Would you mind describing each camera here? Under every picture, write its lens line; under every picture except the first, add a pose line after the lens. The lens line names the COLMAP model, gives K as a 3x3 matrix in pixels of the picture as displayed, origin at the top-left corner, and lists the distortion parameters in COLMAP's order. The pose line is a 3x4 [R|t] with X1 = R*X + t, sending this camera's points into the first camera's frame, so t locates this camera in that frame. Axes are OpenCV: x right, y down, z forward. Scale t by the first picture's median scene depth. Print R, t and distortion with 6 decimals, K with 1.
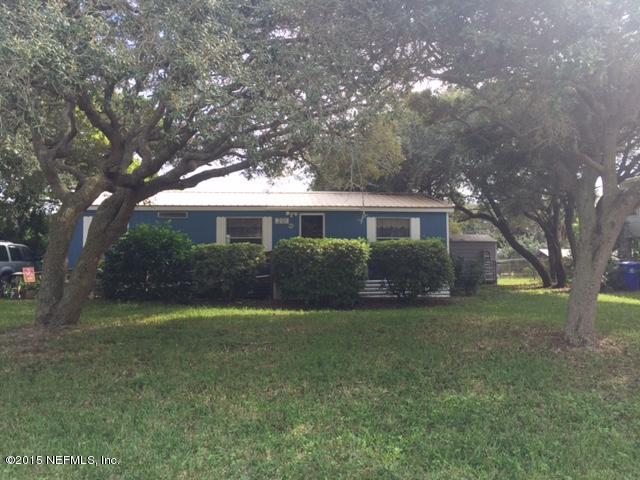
lens RADIAL K [[526.5, 0, 320.0], [0, 526.5, 240.0], [0, 0, 1]] dist [0.042384, -0.003381]
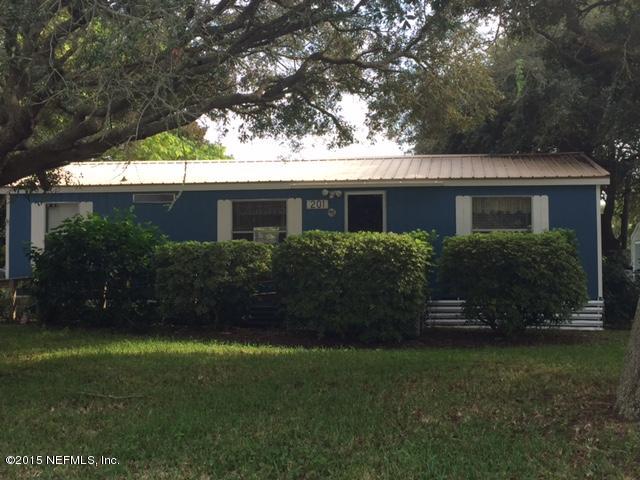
lens RADIAL K [[846.3, 0, 320.0], [0, 846.3, 240.0], [0, 0, 1]] dist [0.038123, 0.019201]
pose [[0.972661, -0.006174, -0.232146, 0.166479], [0.007911, 0.999947, 0.006556, -0.000498], [0.232094, -0.008213, 0.972659, 0.019393]]
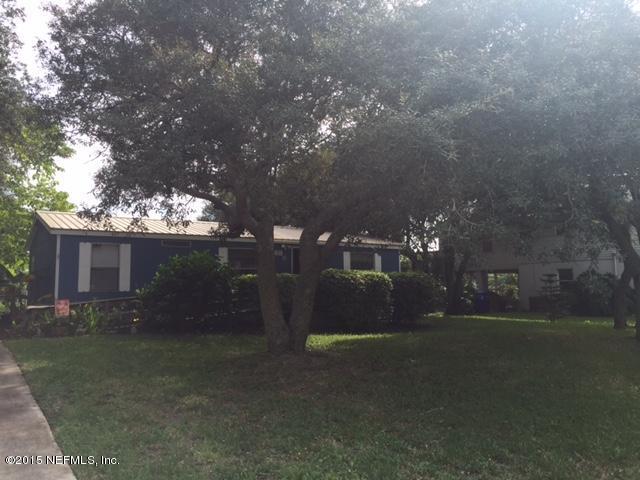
lens RADIAL K [[526.5, 0, 320.0], [0, 526.5, 240.0], [0, 0, 1]] dist [0.042384, -0.003381]
pose [[0.888851, 0.039747, 0.456470, -0.484319], [-0.014614, 0.998183, -0.058458, -0.001388], [-0.457964, 0.045290, 0.887817, 0.017955]]
